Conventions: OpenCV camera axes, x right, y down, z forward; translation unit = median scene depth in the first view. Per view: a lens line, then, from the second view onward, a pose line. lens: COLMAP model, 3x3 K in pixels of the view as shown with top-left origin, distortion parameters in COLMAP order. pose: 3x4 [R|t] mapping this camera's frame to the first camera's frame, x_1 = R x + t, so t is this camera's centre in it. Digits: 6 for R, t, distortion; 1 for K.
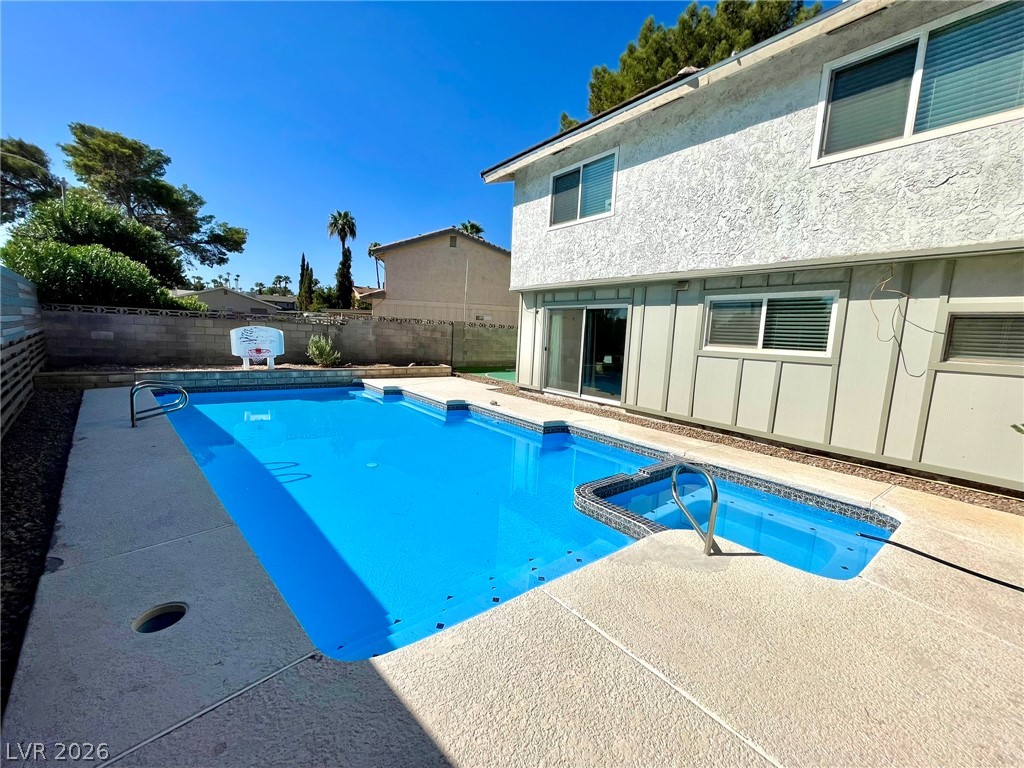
lens RADIAL K [[413.4, 0, 503.5], [0, 413.4, 385.1], [0, 0, 1]] dist [-0.001299, -0.000081]
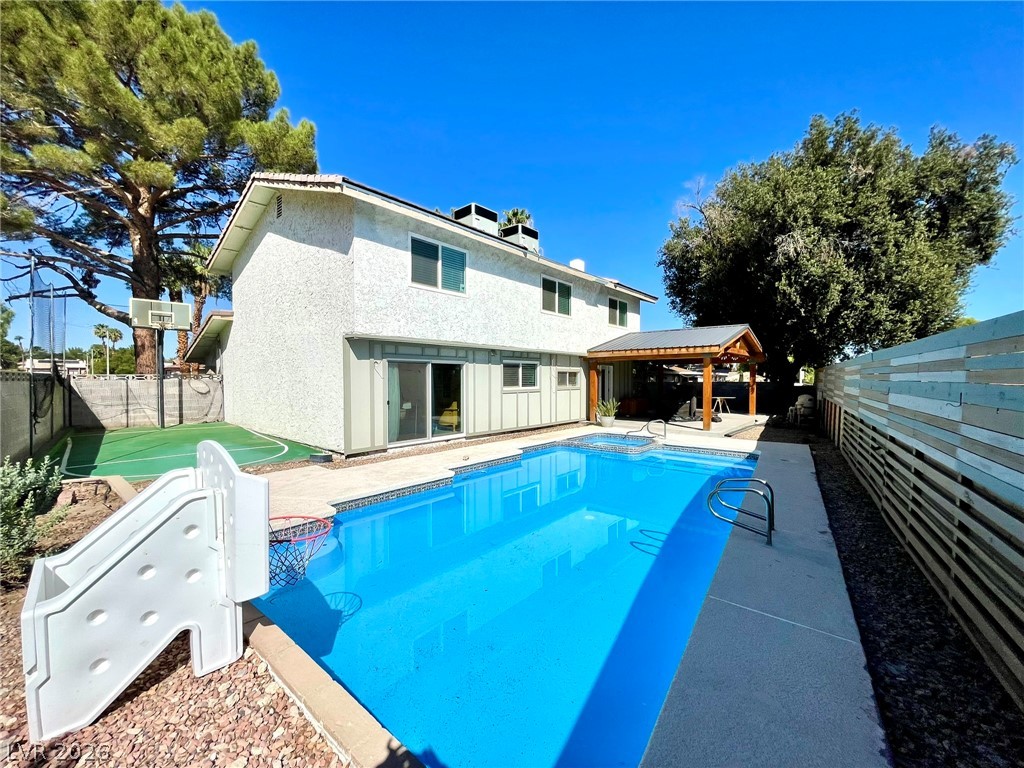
lens RADIAL K [[404.9, 0, 514.7], [0, 404.9, 383.8], [0, 0, 1]] dist [-0.010068, 0.000401]
pose [[-0.197163, -0.061678, 0.978429, -0.941279], [0.110566, 0.990253, 0.084704, -0.194478], [-0.974116, 0.124881, -0.188421, 0.979115]]
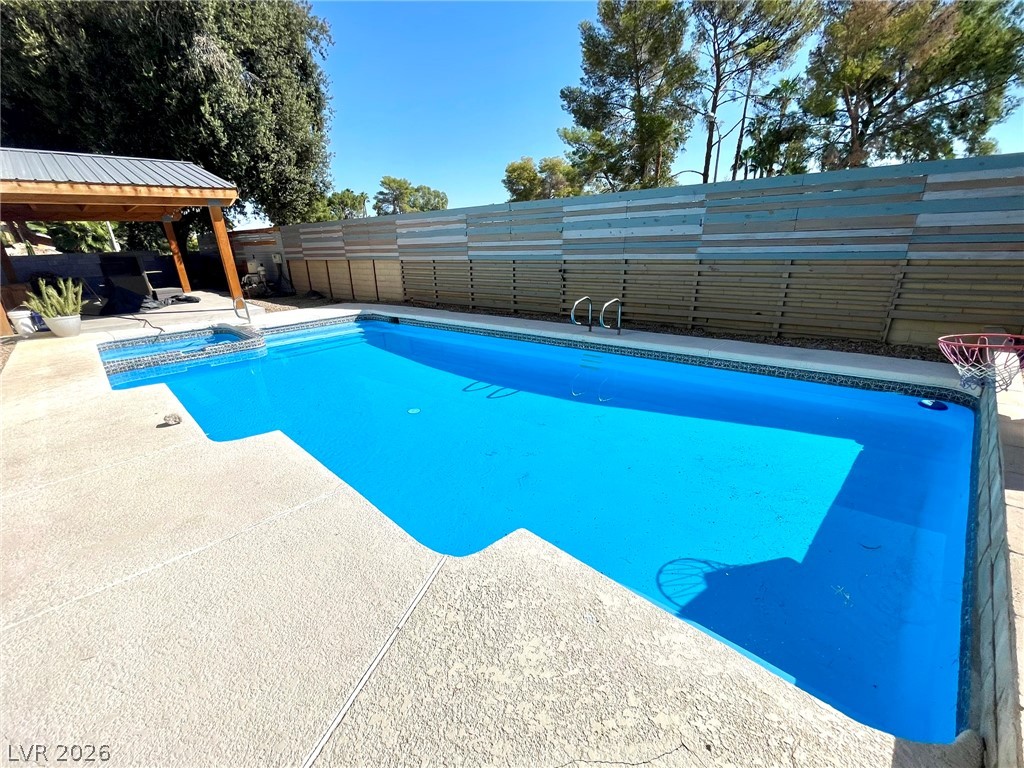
lens RADIAL K [[428.5, 0, 516.0], [0, 428.5, 394.6], [0, 0, 1]] dist [-0.002681, 0.000384]
pose [[-0.990395, 0.034623, -0.133861, -0.303712], [-0.029680, 0.892334, 0.450399, -0.176135], [0.135043, 0.450046, -0.882735, 1.313372]]
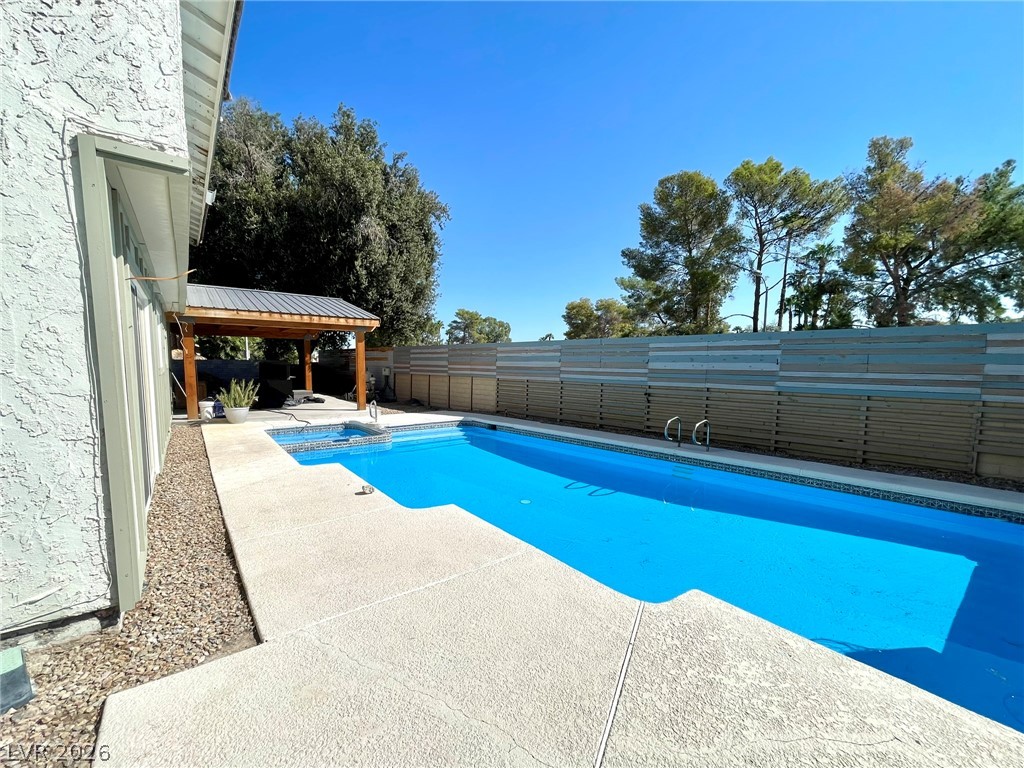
lens RADIAL K [[413.4, 0, 509.5], [0, 413.4, 392.4], [0, 0, 1]] dist [-0.001299, -0.000081]
pose [[-0.998330, -0.055657, -0.015497, -0.175629], [-0.057620, 0.978776, 0.196668, -0.190478], [0.004222, 0.197232, -0.980348, 1.407997]]
